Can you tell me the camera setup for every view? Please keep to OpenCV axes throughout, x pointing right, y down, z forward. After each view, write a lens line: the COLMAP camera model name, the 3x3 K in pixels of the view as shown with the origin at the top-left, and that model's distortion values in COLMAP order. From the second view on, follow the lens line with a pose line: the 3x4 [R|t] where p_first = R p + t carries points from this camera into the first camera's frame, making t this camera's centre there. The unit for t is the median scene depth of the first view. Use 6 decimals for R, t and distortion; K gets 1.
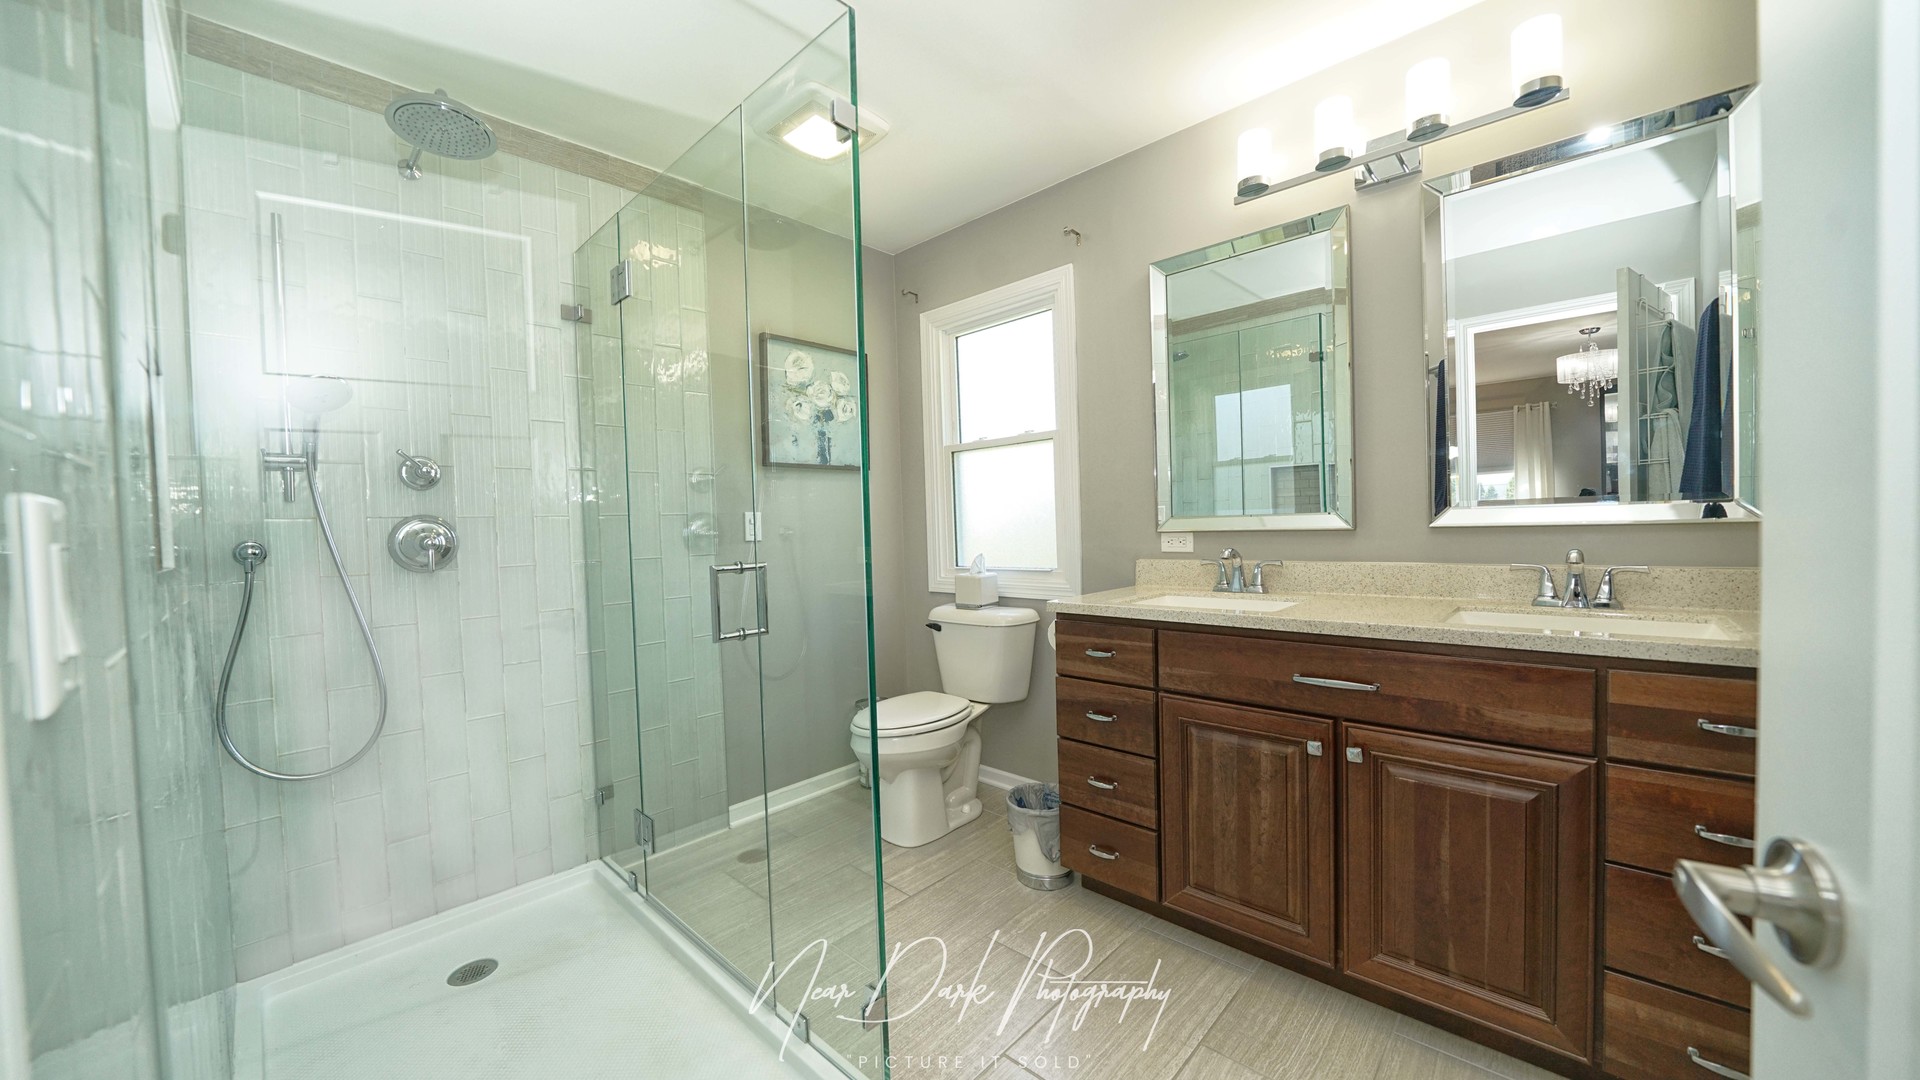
lens RADIAL K [[671.2, 0, 953.7], [0, 671.2, 539.2], [0, 0, 1]] dist [0.000360, 0.000062]
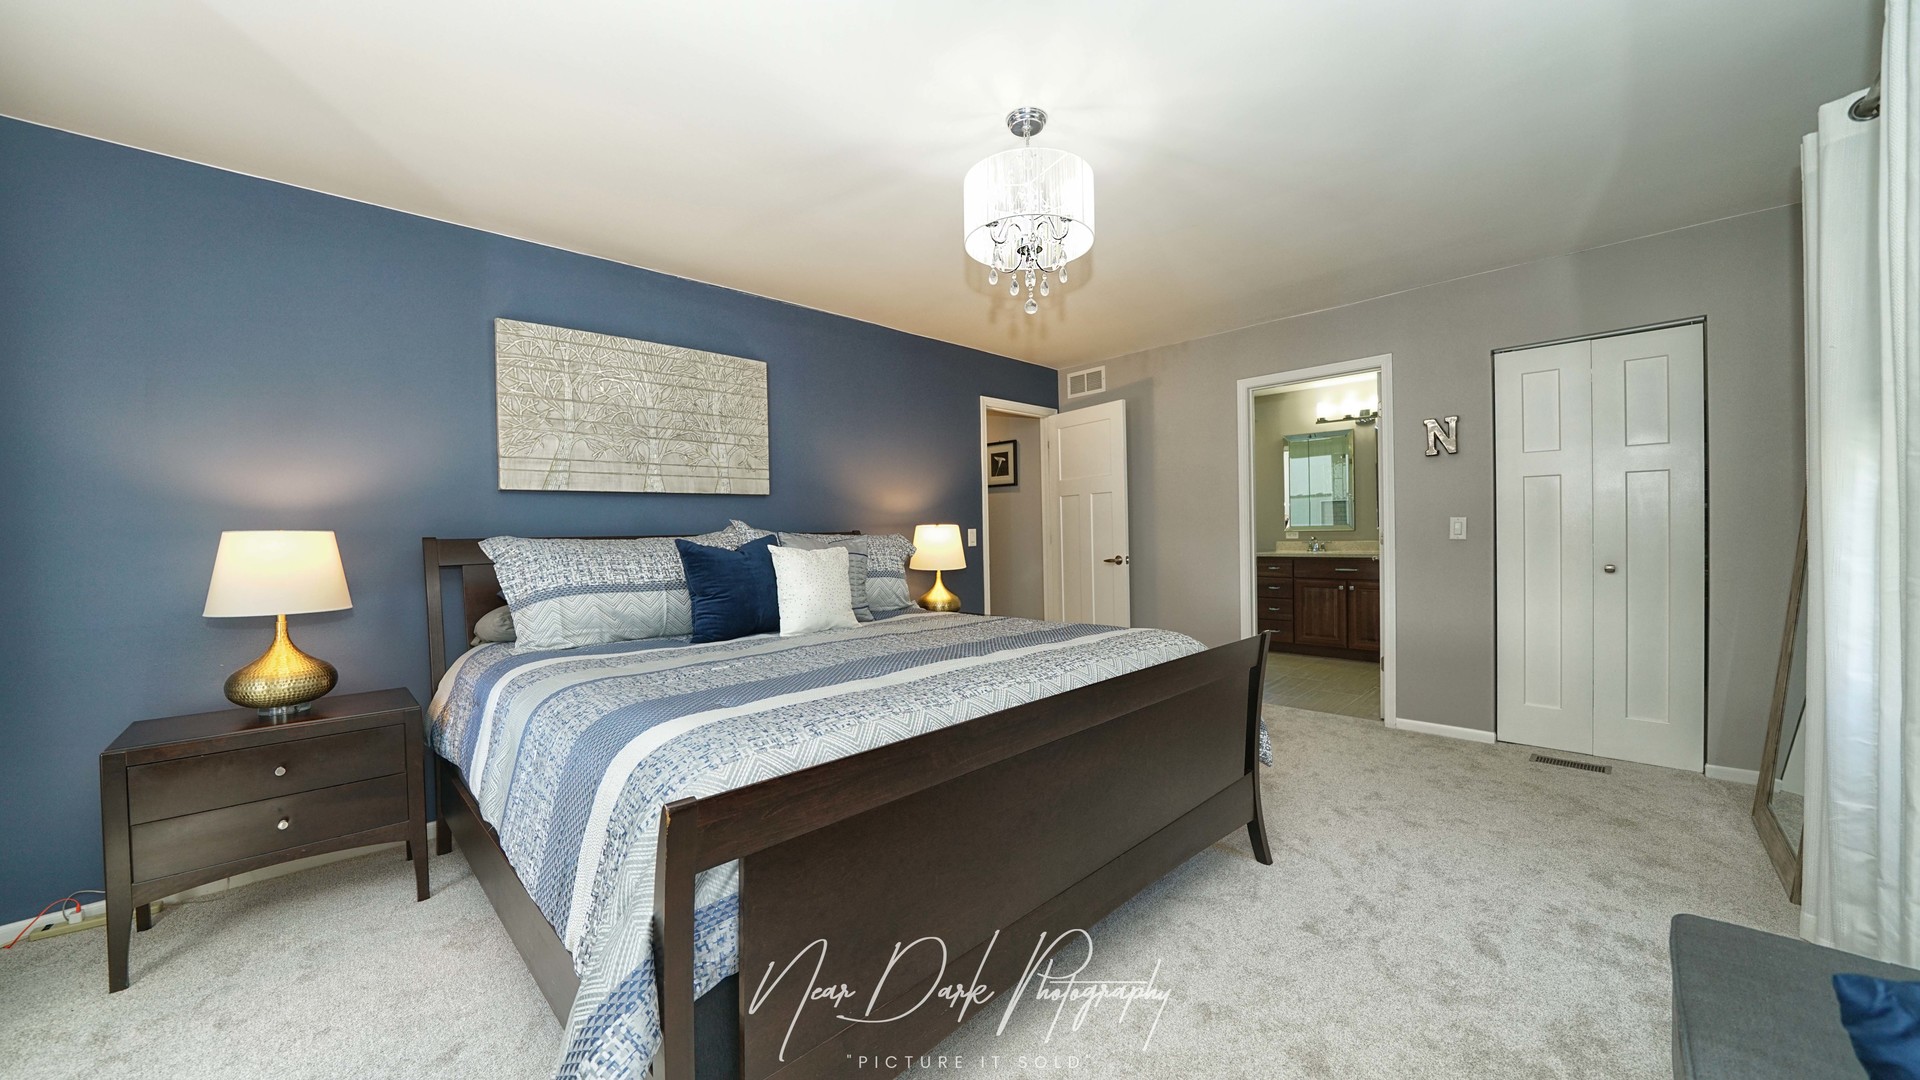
lens RADIAL K [[671.2, 0, 953.7], [0, 671.2, 539.2], [0, 0, 1]] dist [0.000360, 0.000062]
pose [[0.999079, 0.009987, -0.041727, -1.239775], [-0.010682, 0.999807, -0.016464, 0.110531], [0.041555, 0.016895, 0.998993, -2.391003]]
